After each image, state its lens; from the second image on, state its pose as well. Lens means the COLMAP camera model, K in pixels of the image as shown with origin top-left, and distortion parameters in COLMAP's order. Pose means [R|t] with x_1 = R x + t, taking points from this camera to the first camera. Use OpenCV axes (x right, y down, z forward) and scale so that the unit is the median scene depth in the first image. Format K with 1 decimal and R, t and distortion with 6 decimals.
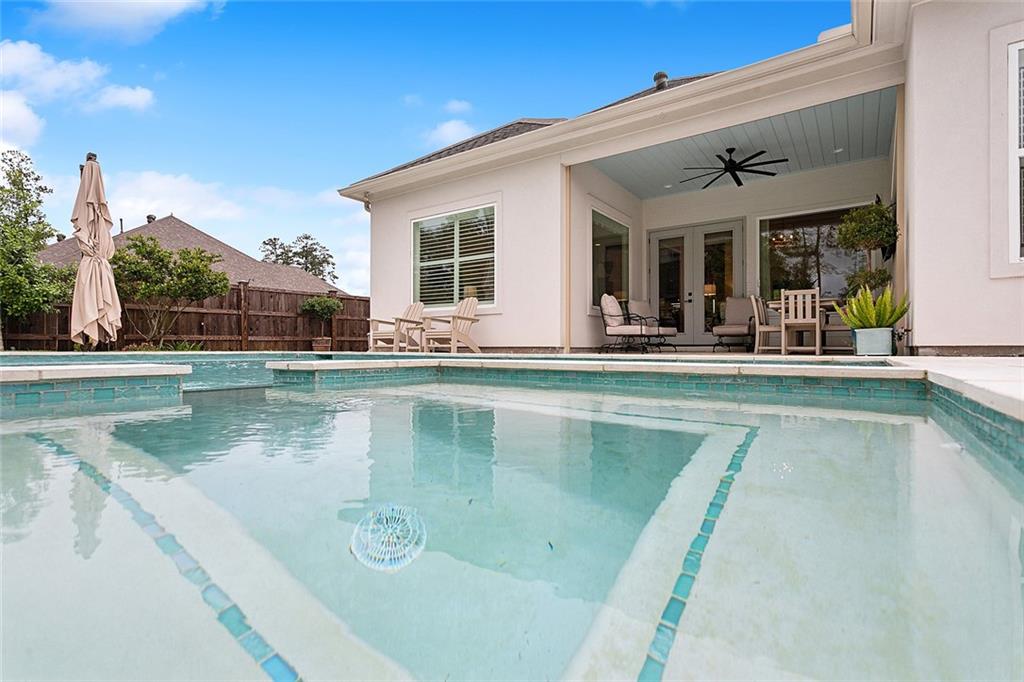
lens RADIAL K [[491.4, 0, 494.1], [0, 491.4, 344.3], [0, 0, 1]] dist [0.019245, 0.003593]
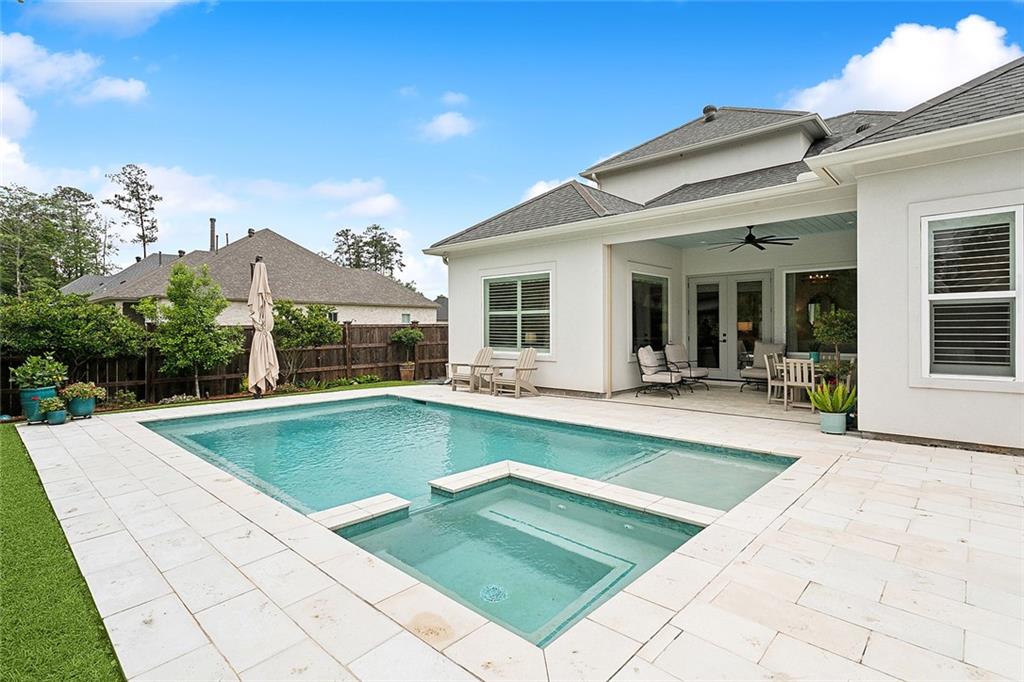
lens RADIAL K [[491.4, 0, 494.9], [0, 491.4, 334.5], [0, 0, 1]] dist [0.019245, 0.003593]
pose [[0.992082, -0.002337, -0.125567, 0.016785], [0.004064, 0.999901, 0.013499, -0.130575], [0.125523, -0.013902, 0.991993, -0.214135]]
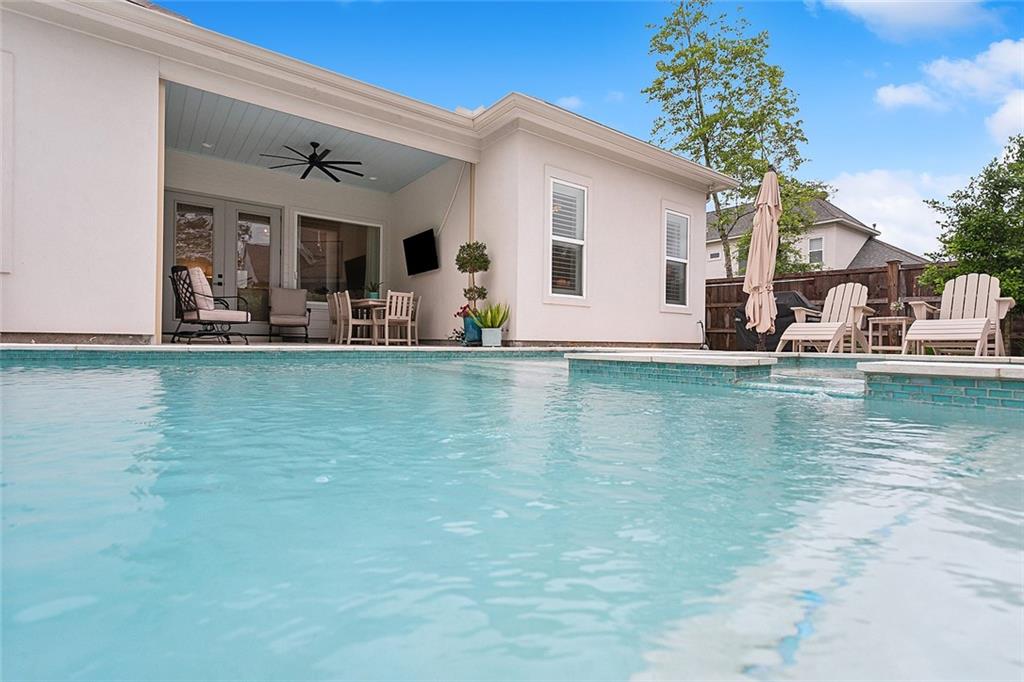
lens RADIAL K [[491.4, 0, 524.1], [0, 491.4, 333.9], [0, 0, 1]] dist [0.019245, 0.003593]
pose [[0.295085, 0.019228, 0.955277, -0.307013], [-0.021087, 0.999685, -0.013608, 0.001838], [-0.955238, -0.016129, 0.295398, 0.240771]]
